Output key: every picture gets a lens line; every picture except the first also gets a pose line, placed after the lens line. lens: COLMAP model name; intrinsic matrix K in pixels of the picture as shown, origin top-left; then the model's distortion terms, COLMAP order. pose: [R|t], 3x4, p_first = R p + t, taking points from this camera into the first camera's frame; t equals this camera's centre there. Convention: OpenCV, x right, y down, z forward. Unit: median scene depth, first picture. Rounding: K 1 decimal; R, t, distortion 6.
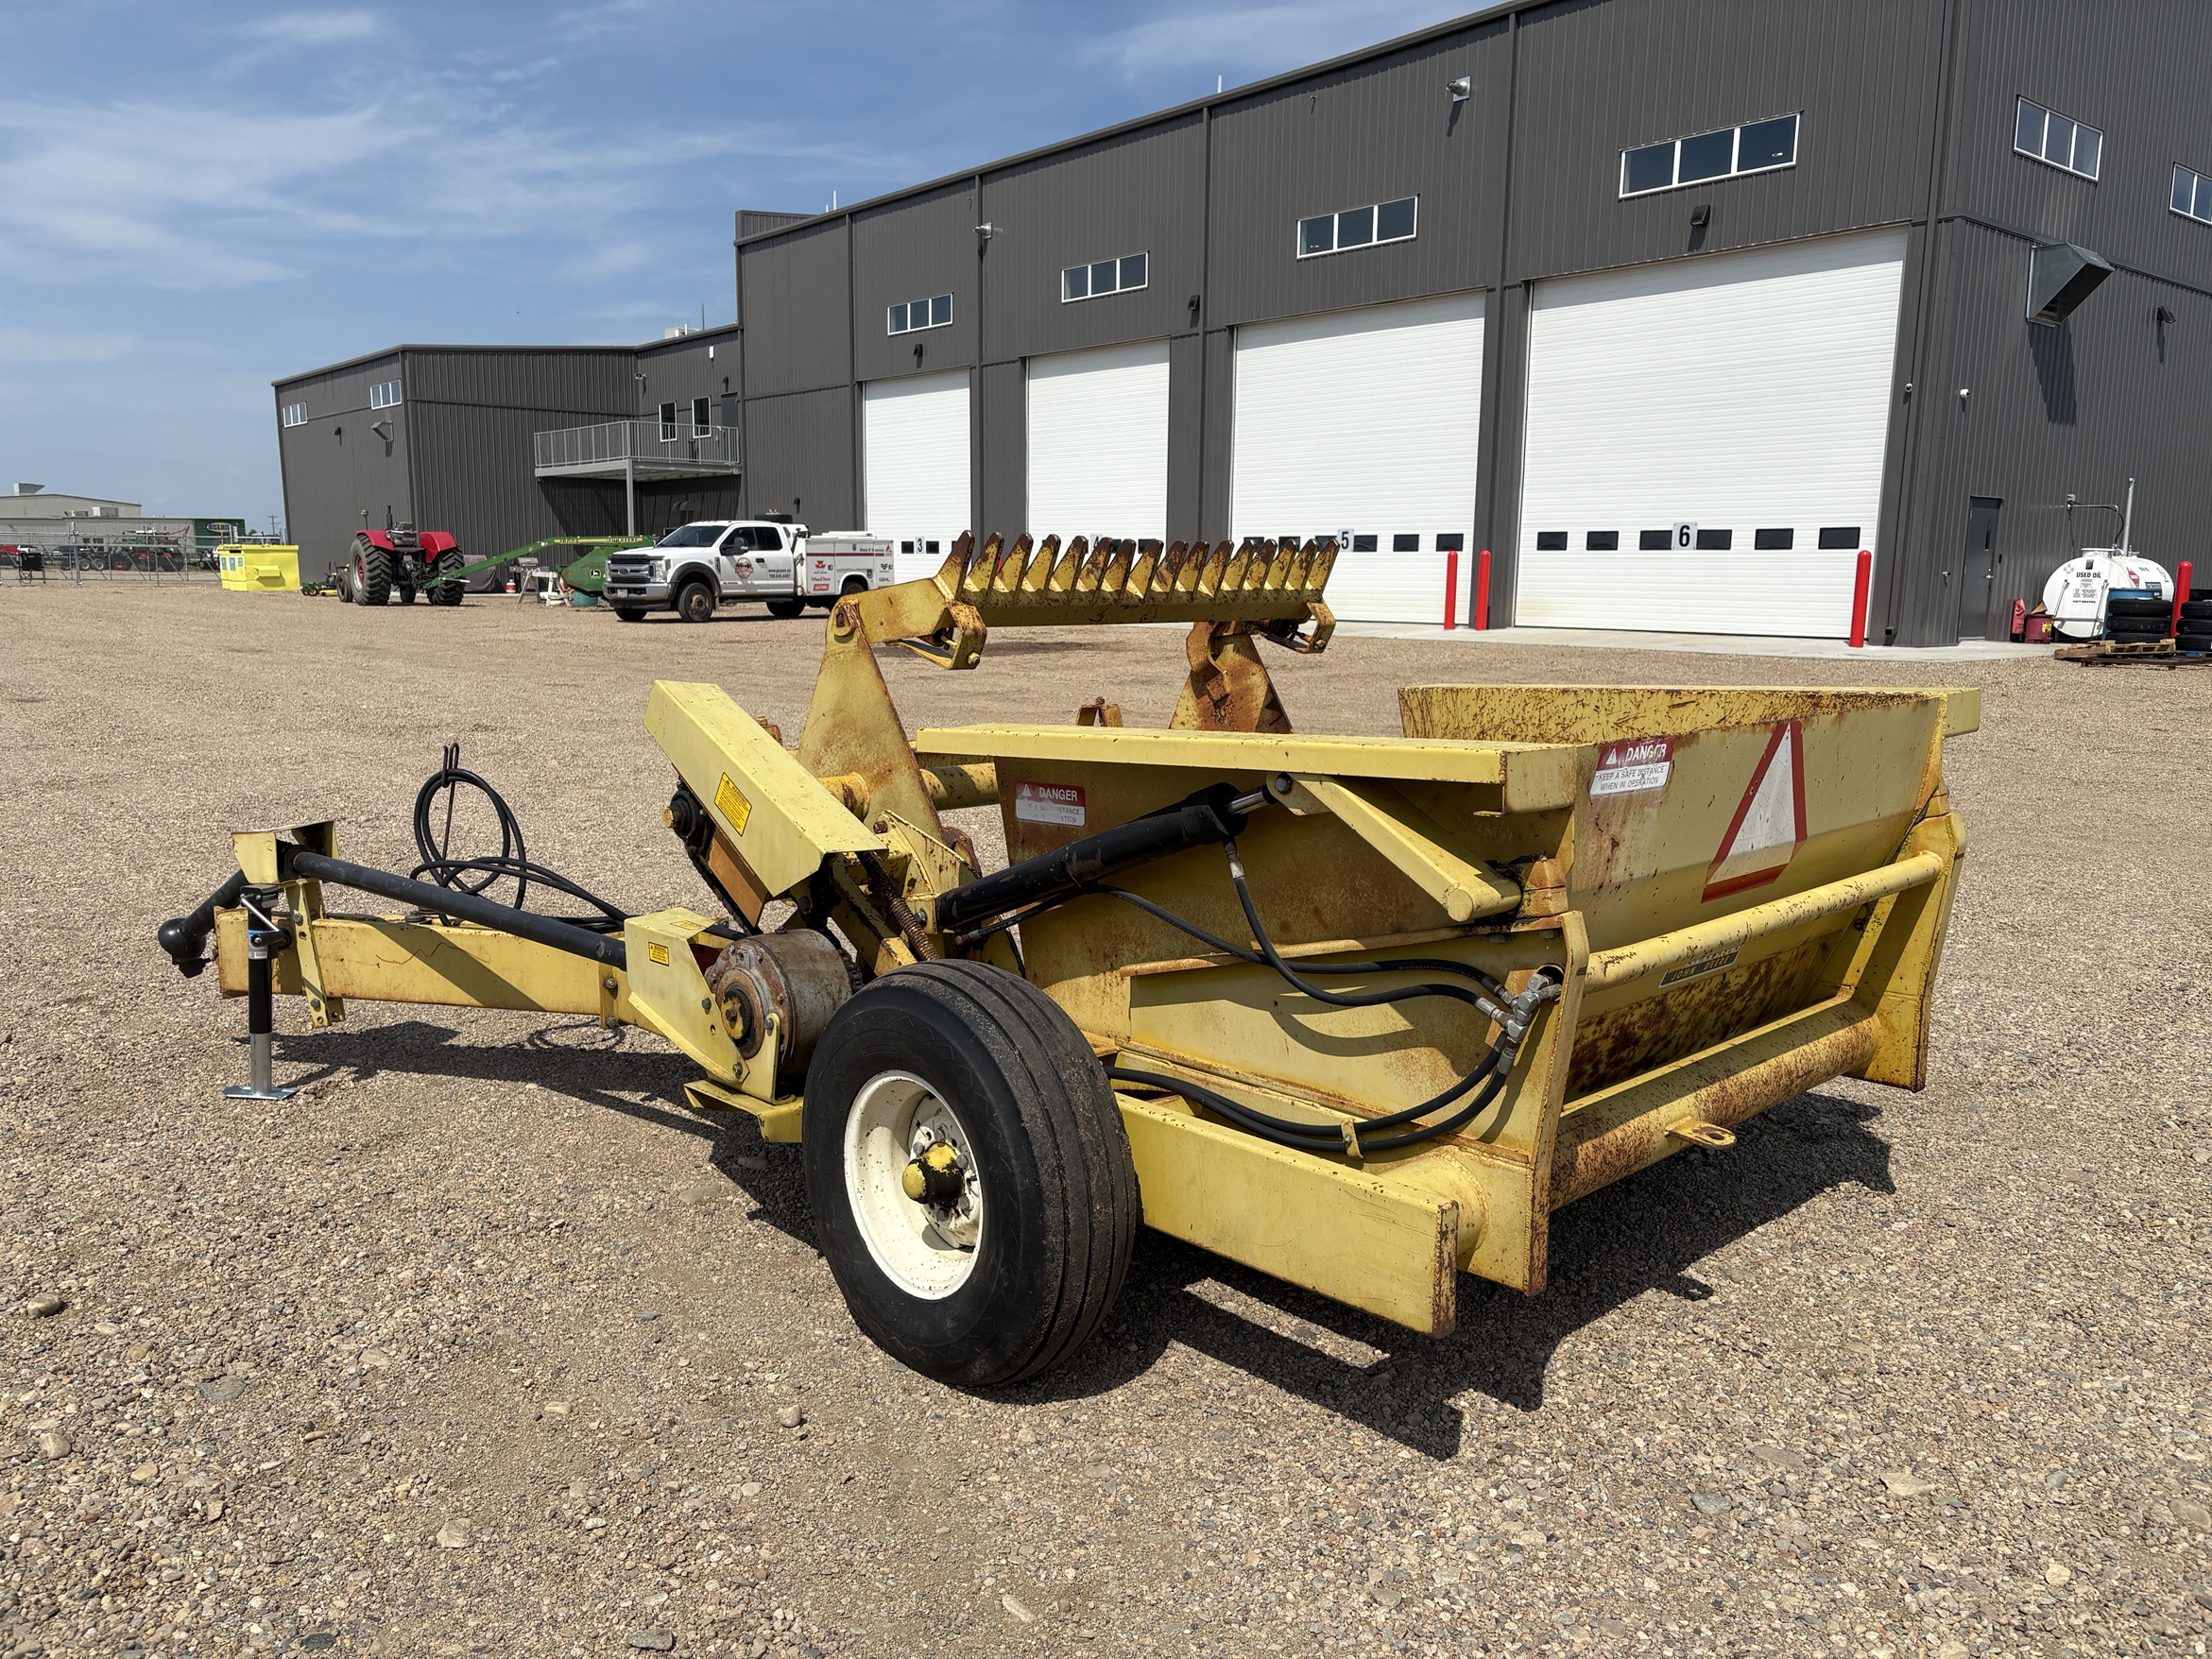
lens RADIAL K [[1682.7, 0, 1103.3], [0, 1682.7, 835.9], [0, 0, 1]] dist [0.058492, -0.074763]
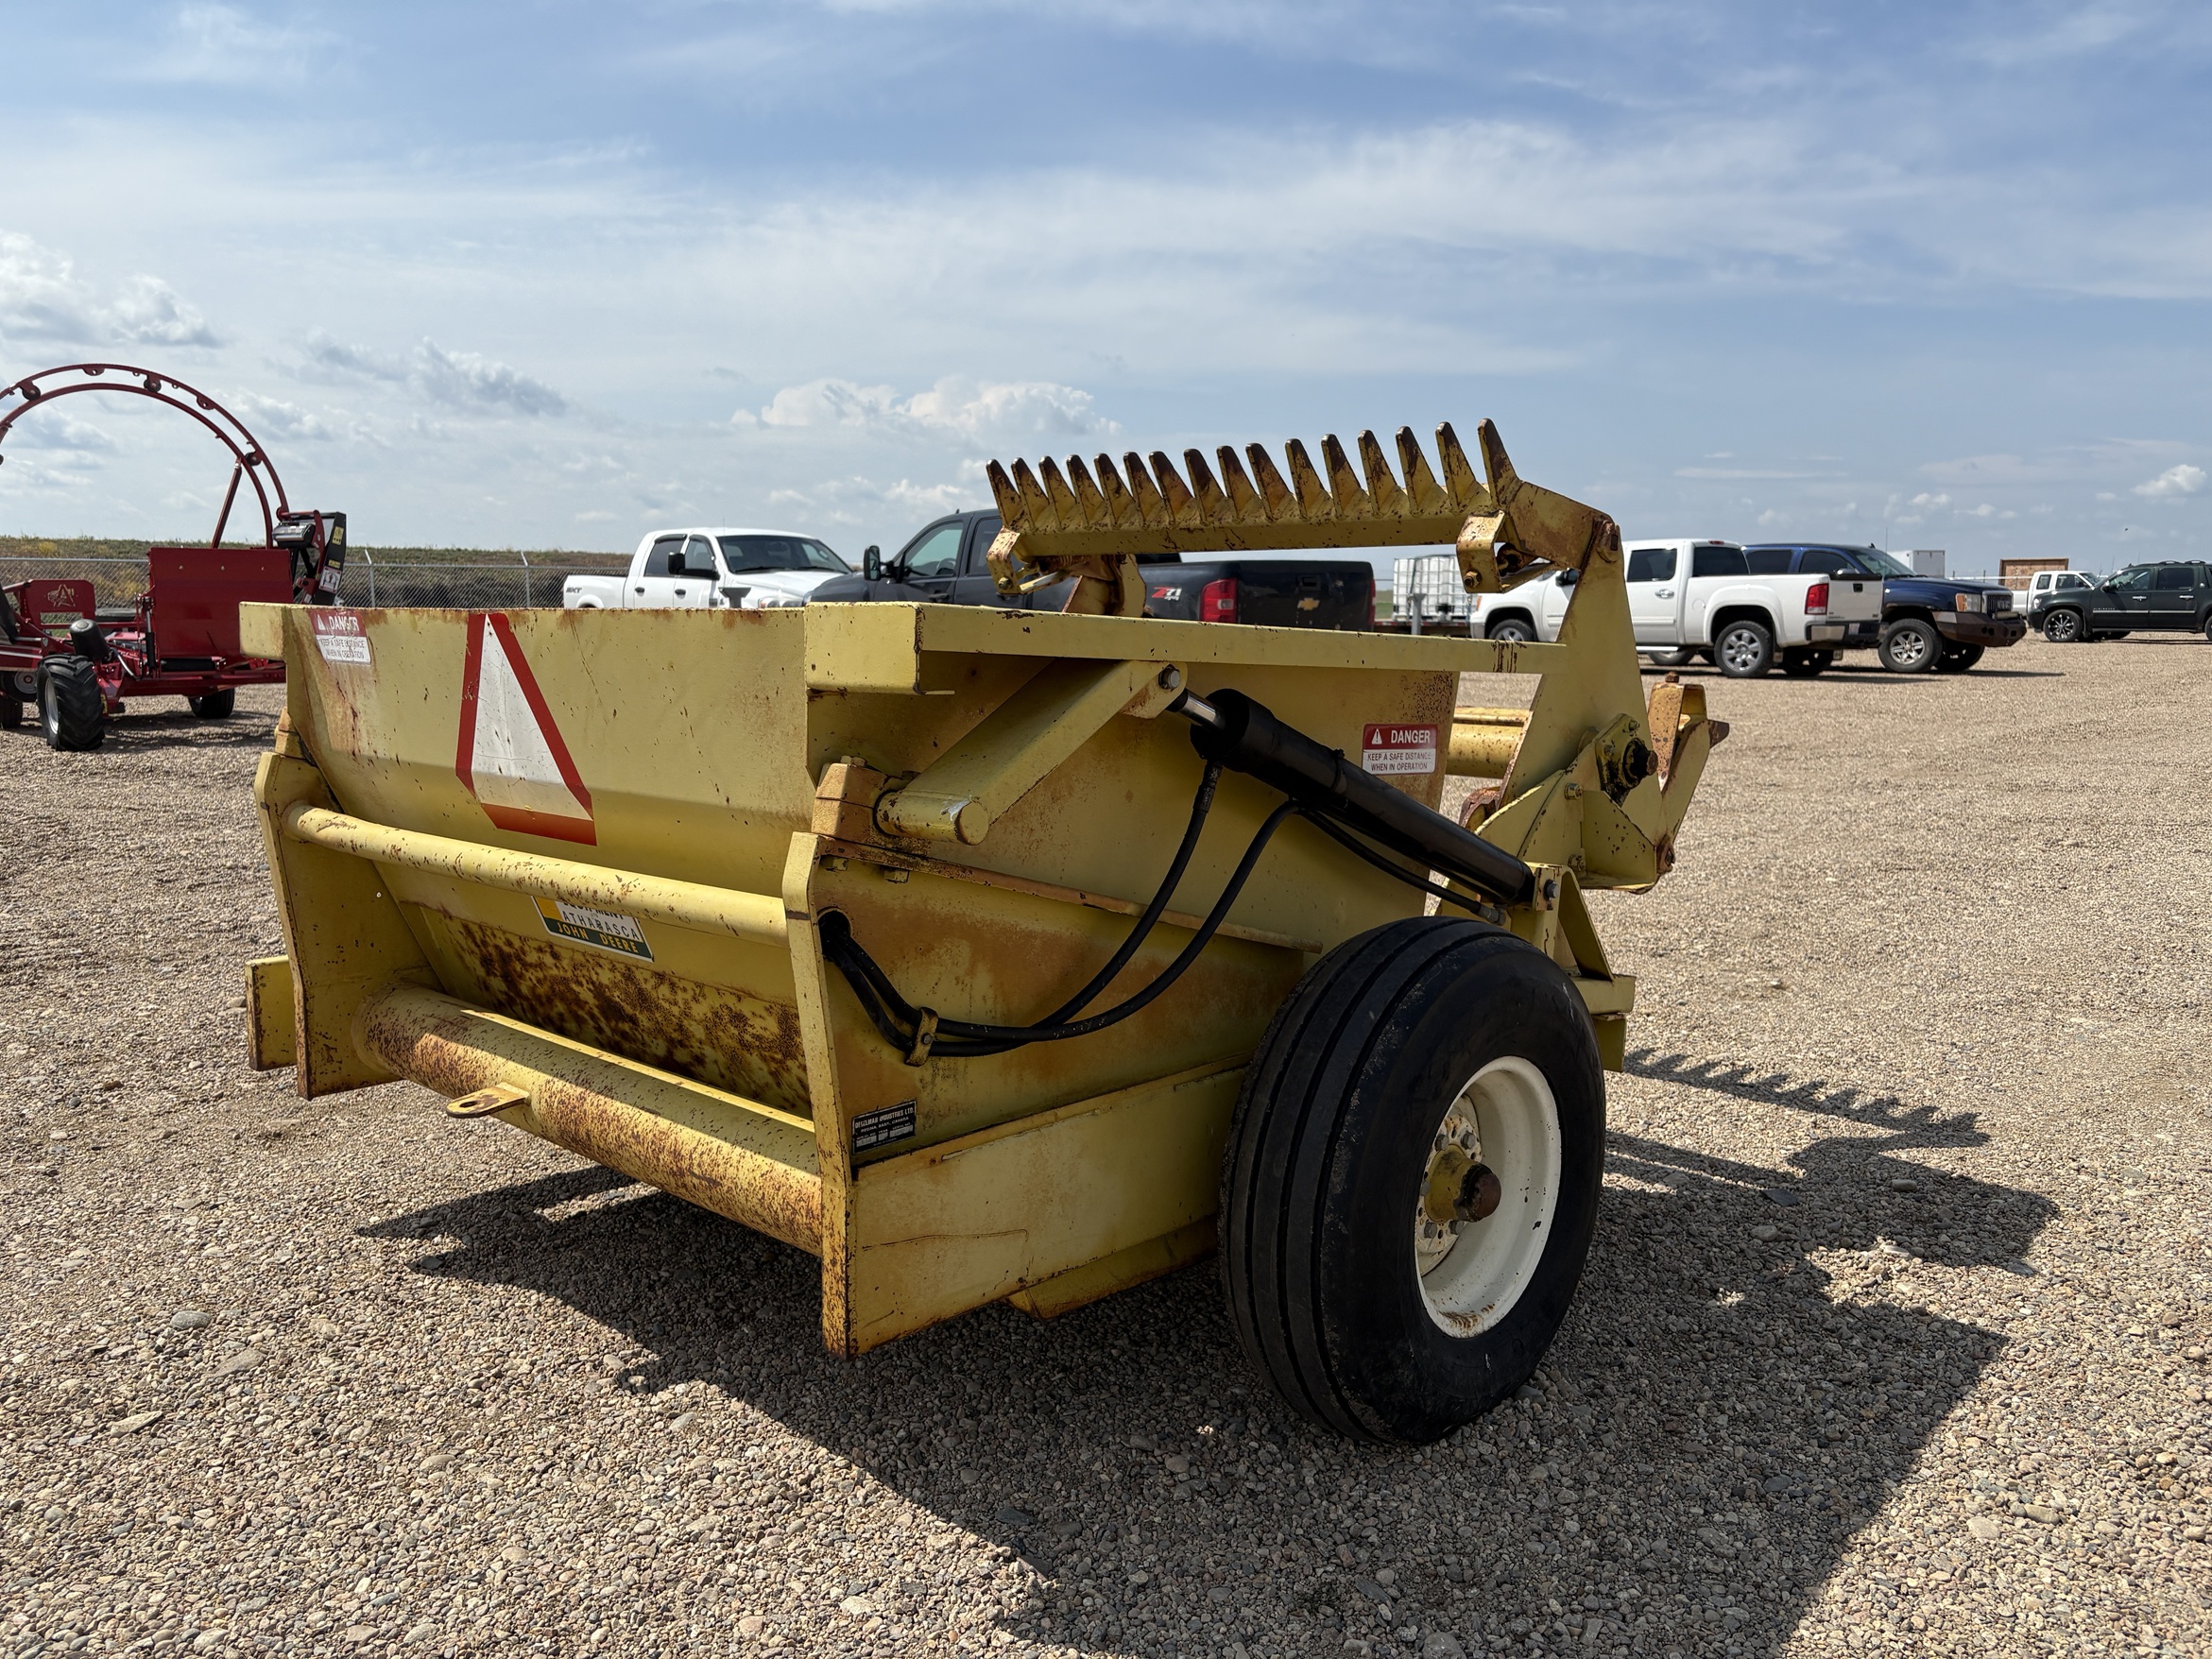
lens RADIAL K [[1694.9, 0, 1097.2], [0, 1694.9, 836.0], [0, 0, 1]] dist [0.048448, -0.049502]
pose [[0.042201, 0.128789, -0.990774, 0.115766], [-0.162805, 0.979289, 0.120362, -0.010294], [0.985755, 0.156224, 0.062295, 0.119060]]
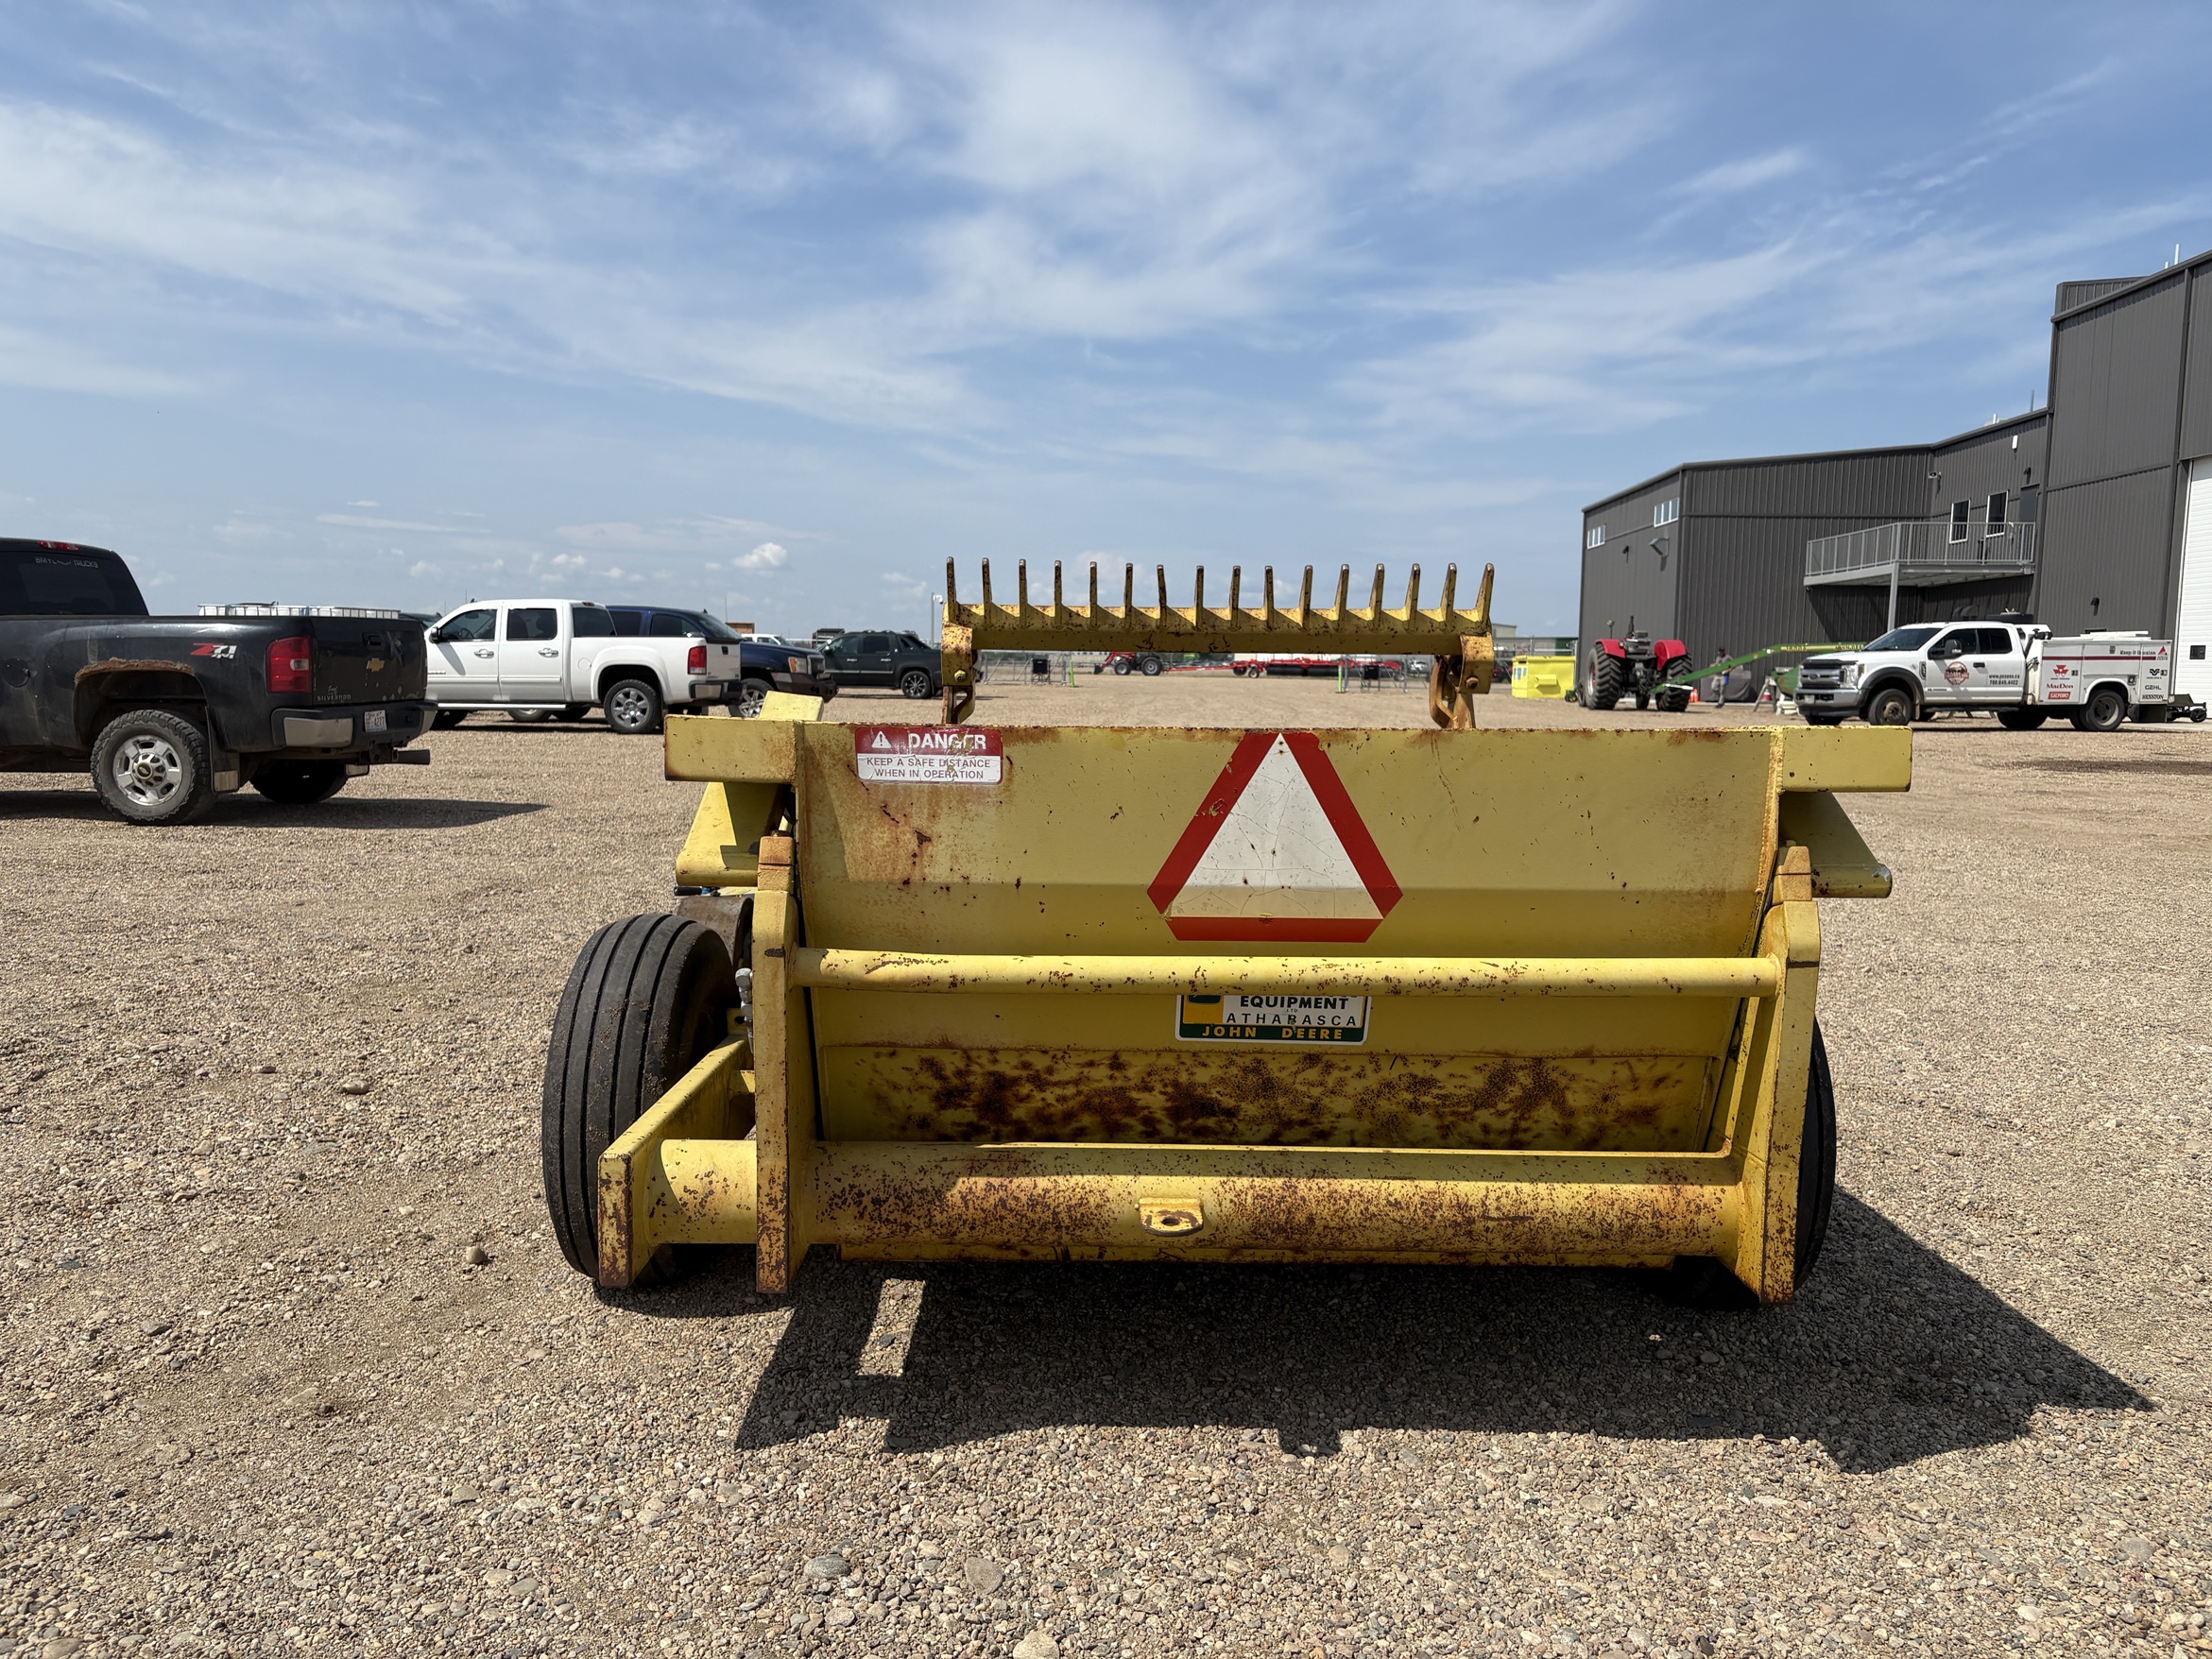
lens RADIAL K [[1694.9, 0, 1097.2], [0, 1694.9, 836.0], [0, 0, 1]] dist [0.048448, -0.049502]
pose [[0.721213, 0.072594, -0.688899, 0.086820], [-0.119652, 0.992601, -0.020667, 0.000946], [0.682302, 0.097334, 0.724562, 0.033521]]
